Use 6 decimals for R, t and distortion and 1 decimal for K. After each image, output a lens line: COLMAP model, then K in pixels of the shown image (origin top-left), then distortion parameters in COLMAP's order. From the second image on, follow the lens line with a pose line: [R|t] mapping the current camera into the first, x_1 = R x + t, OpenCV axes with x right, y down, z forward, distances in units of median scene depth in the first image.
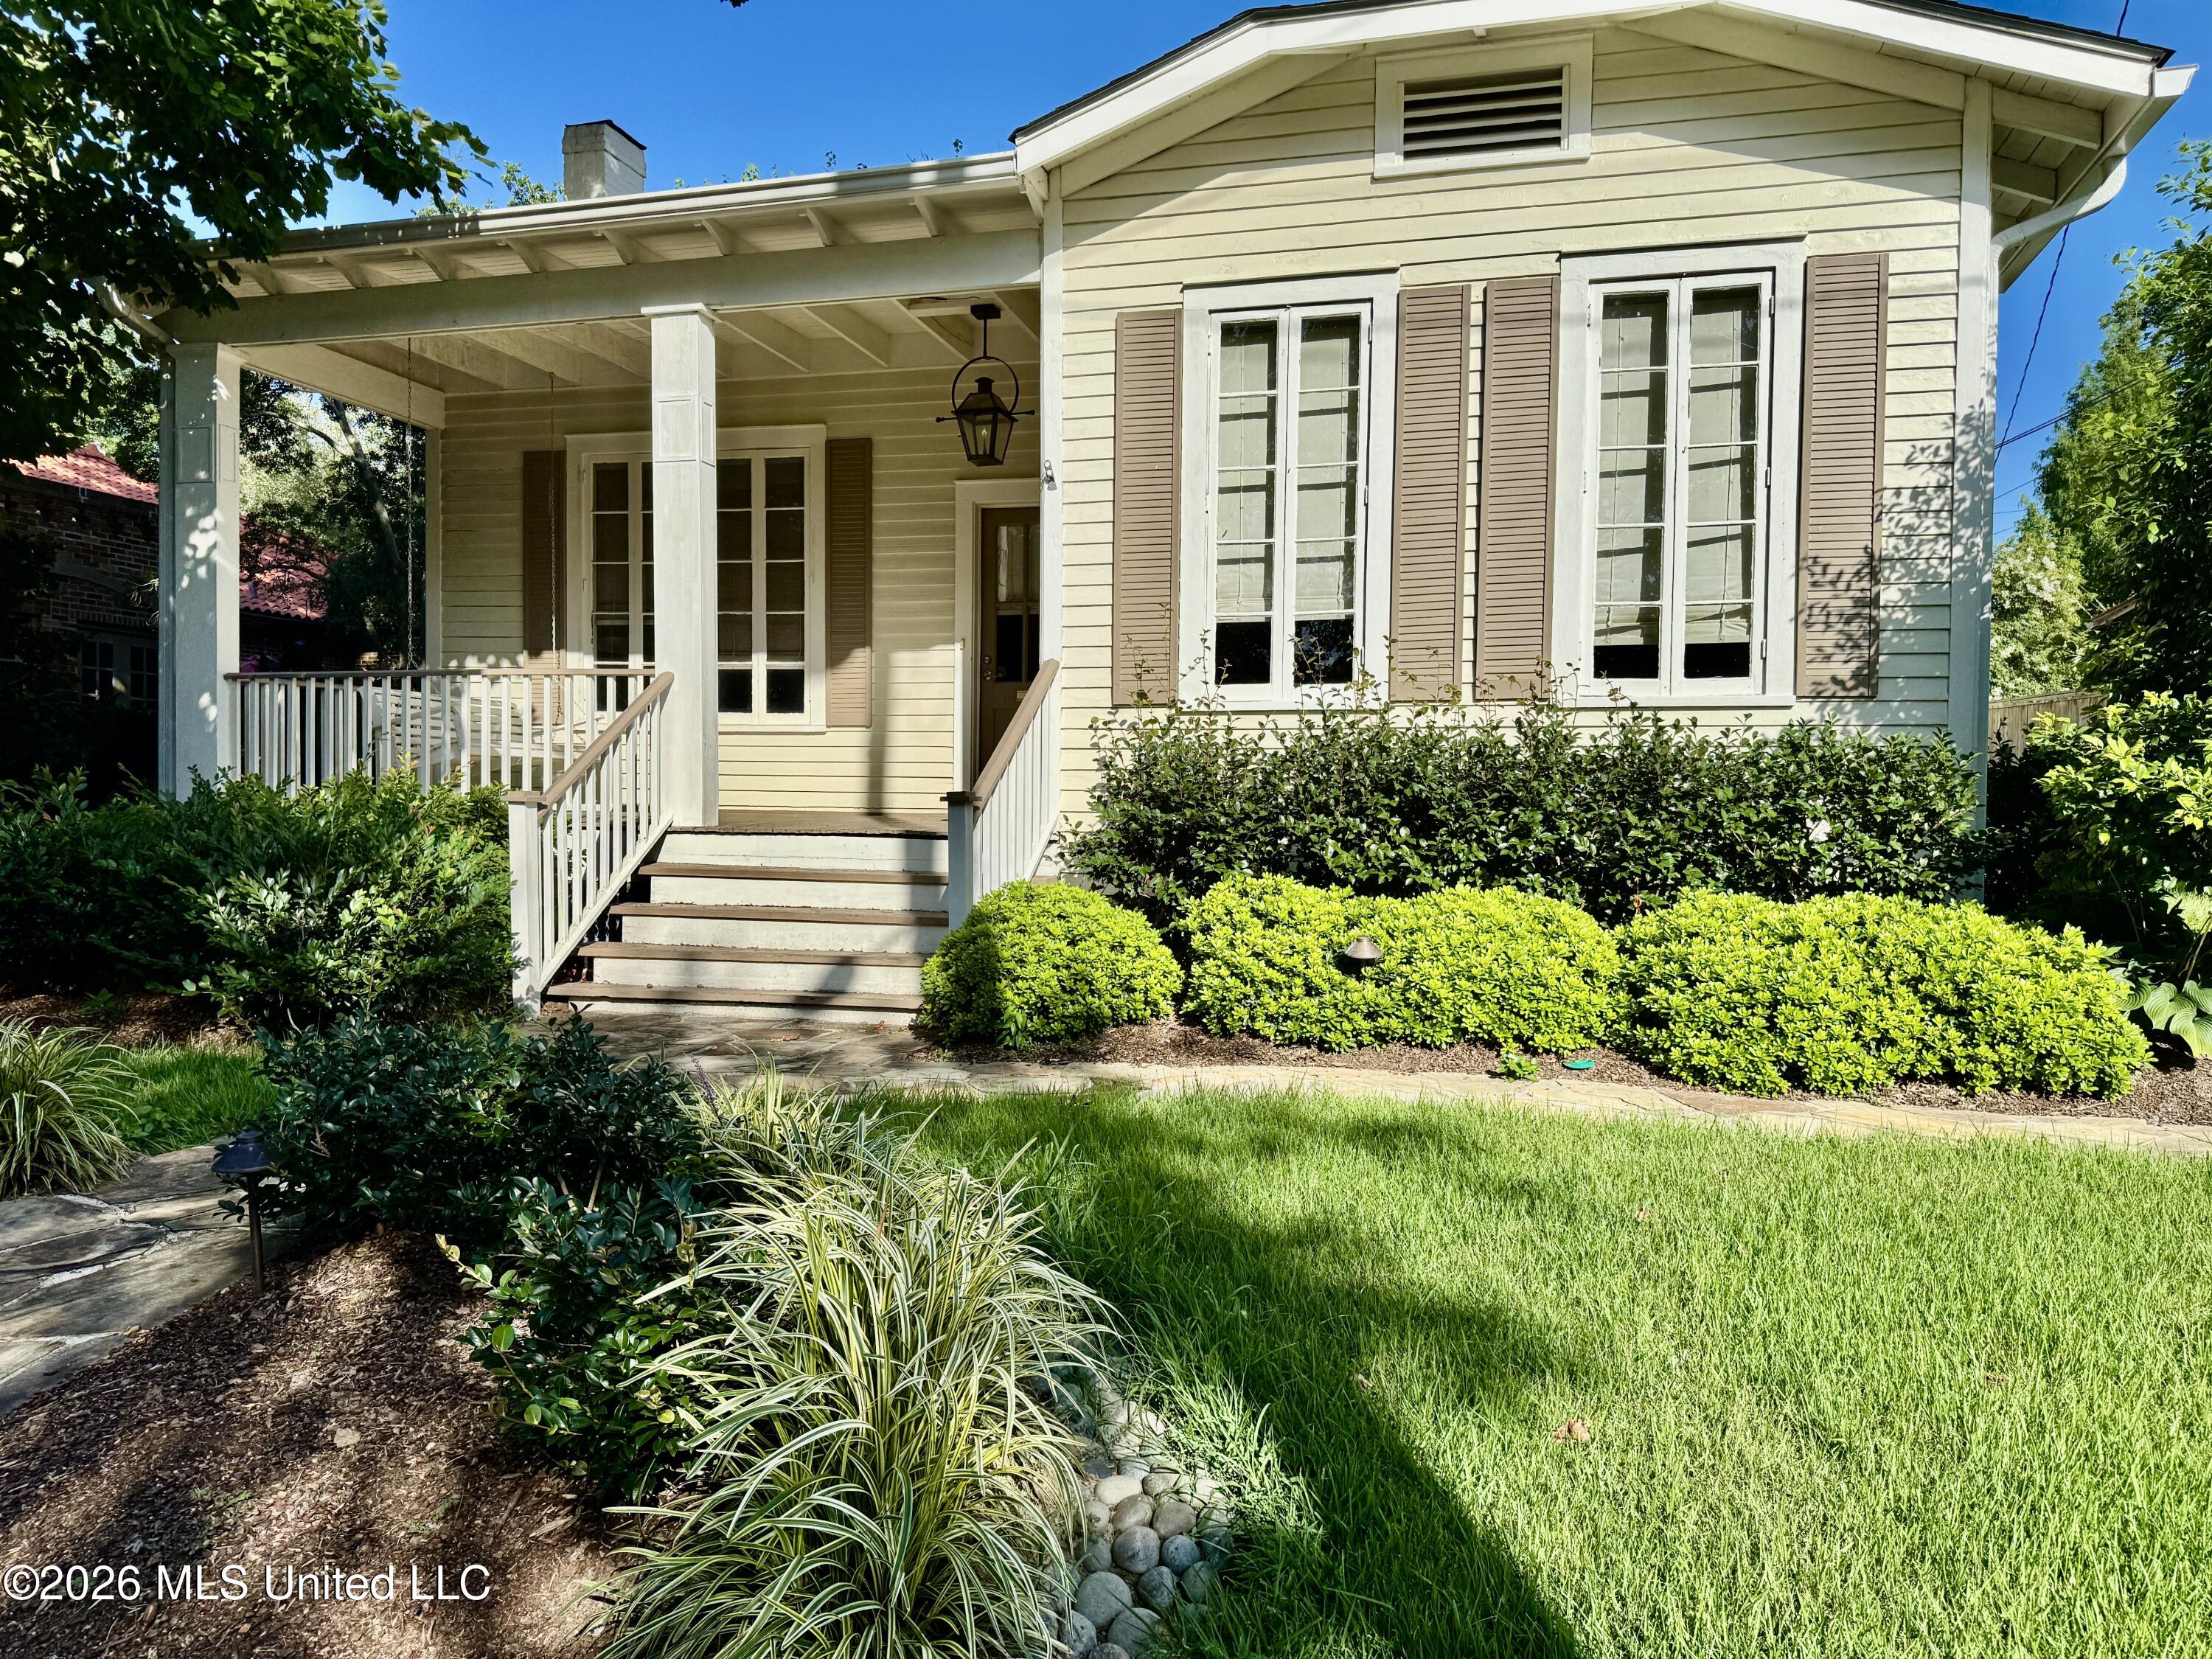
lens RADIAL K [[1547.5, 0, 1098.1], [0, 1547.5, 838.2], [0, 0, 1]] dist [0.047729, -0.071897]
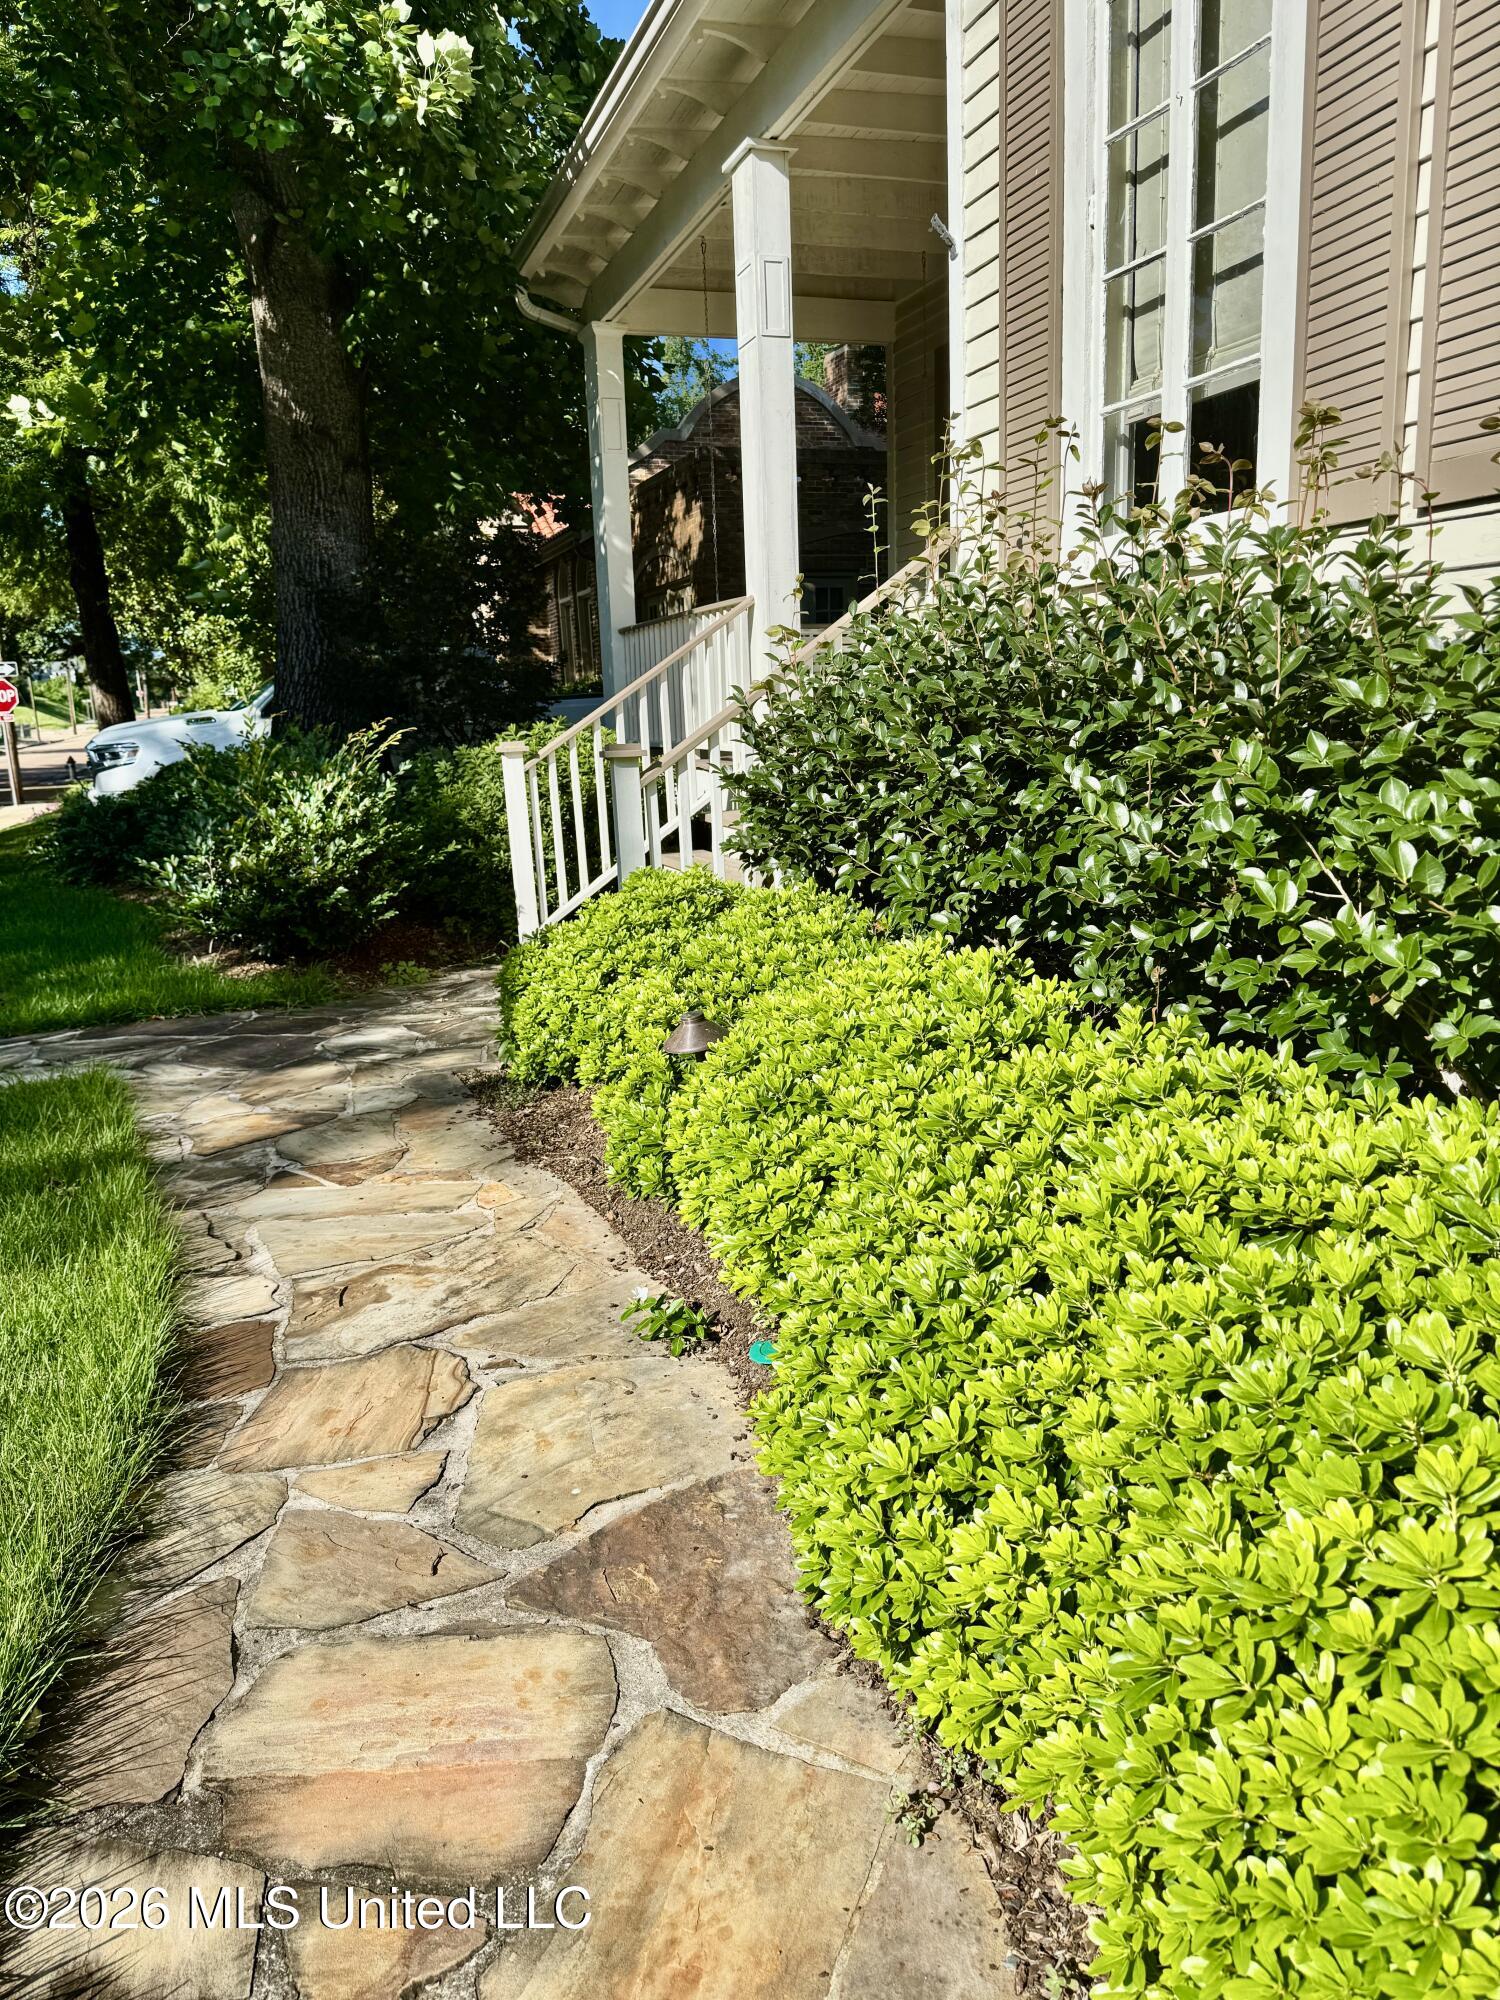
lens RADIAL K [[1396.7, 0, 775.0], [0, 1396.7, 994.4], [0, 0, 1]] dist [0.013547, -0.029663]
pose [[0.569738, 0.135243, -0.810622, 0.477064], [0.021169, 0.983624, 0.178985, -0.024647], [0.821553, -0.119135, 0.557545, 0.573763]]
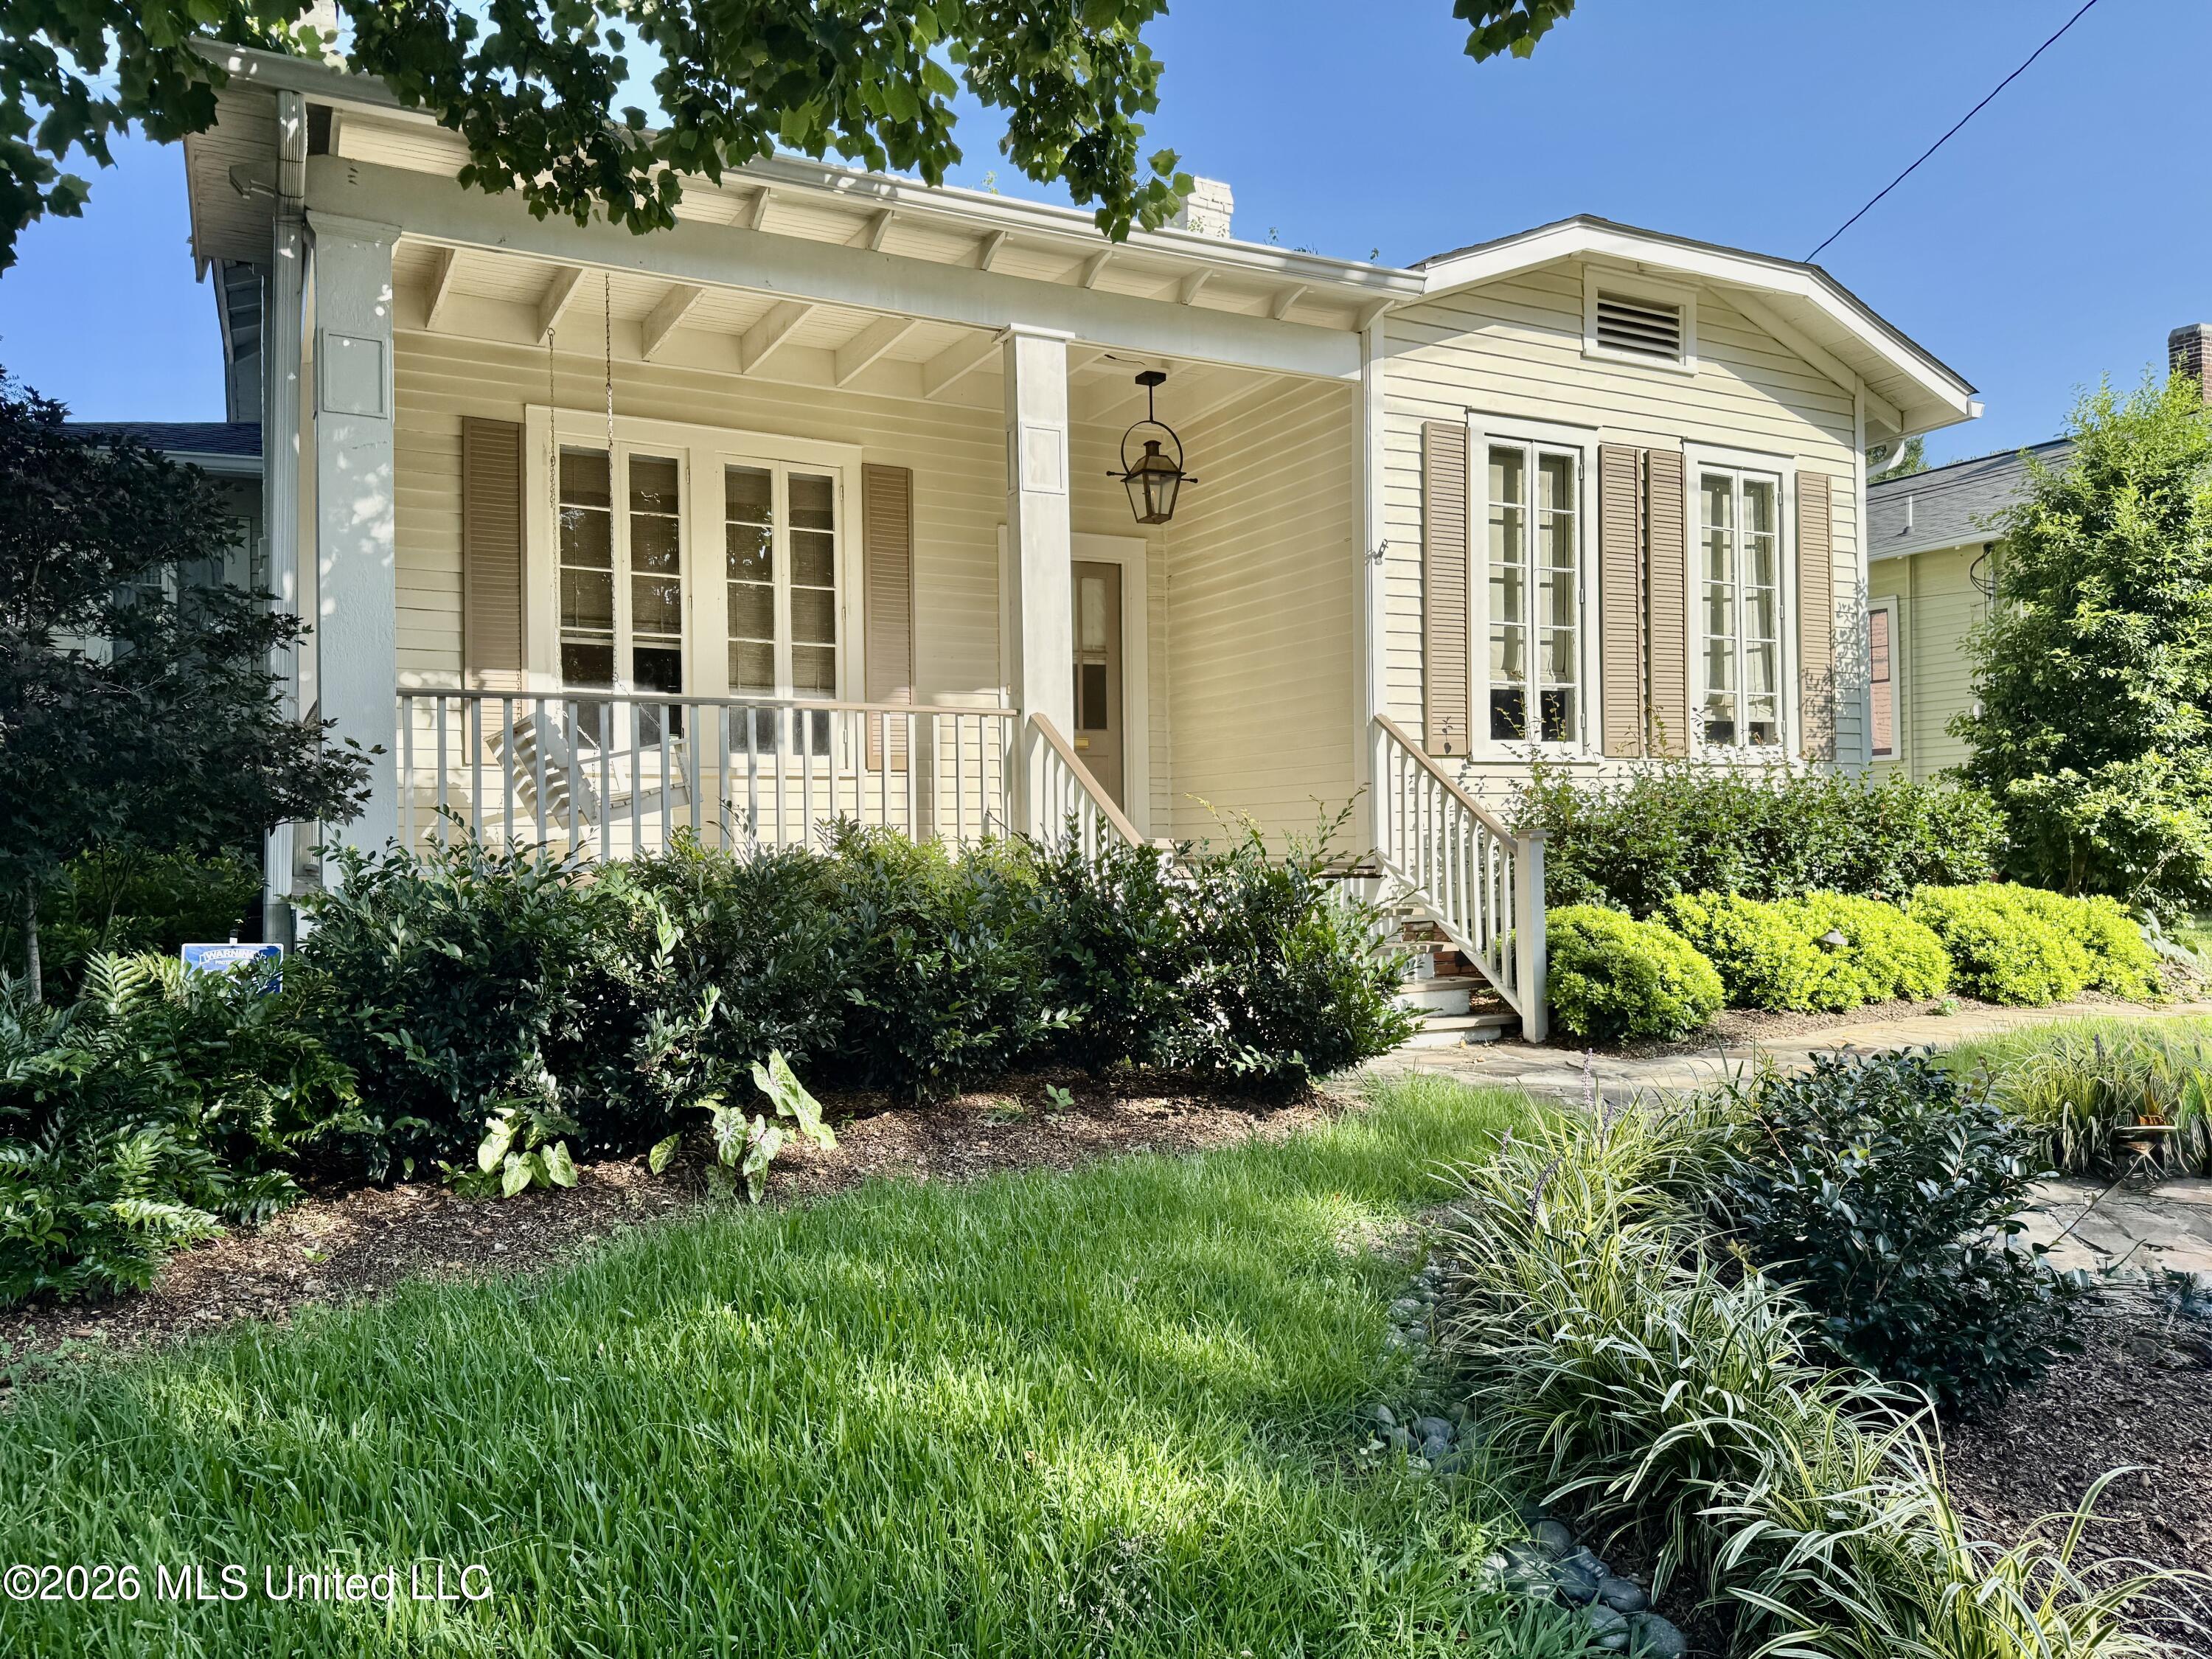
lens RADIAL K [[1547.5, 0, 1098.1], [0, 1547.5, 838.2], [0, 0, 1]] dist [0.047729, -0.071897]
pose [[0.743044, -0.017416, 0.669015, -0.965820], [0.039799, 0.999042, -0.018196, -0.013398], [-0.668058, 0.040146, 0.743026, 0.310236]]
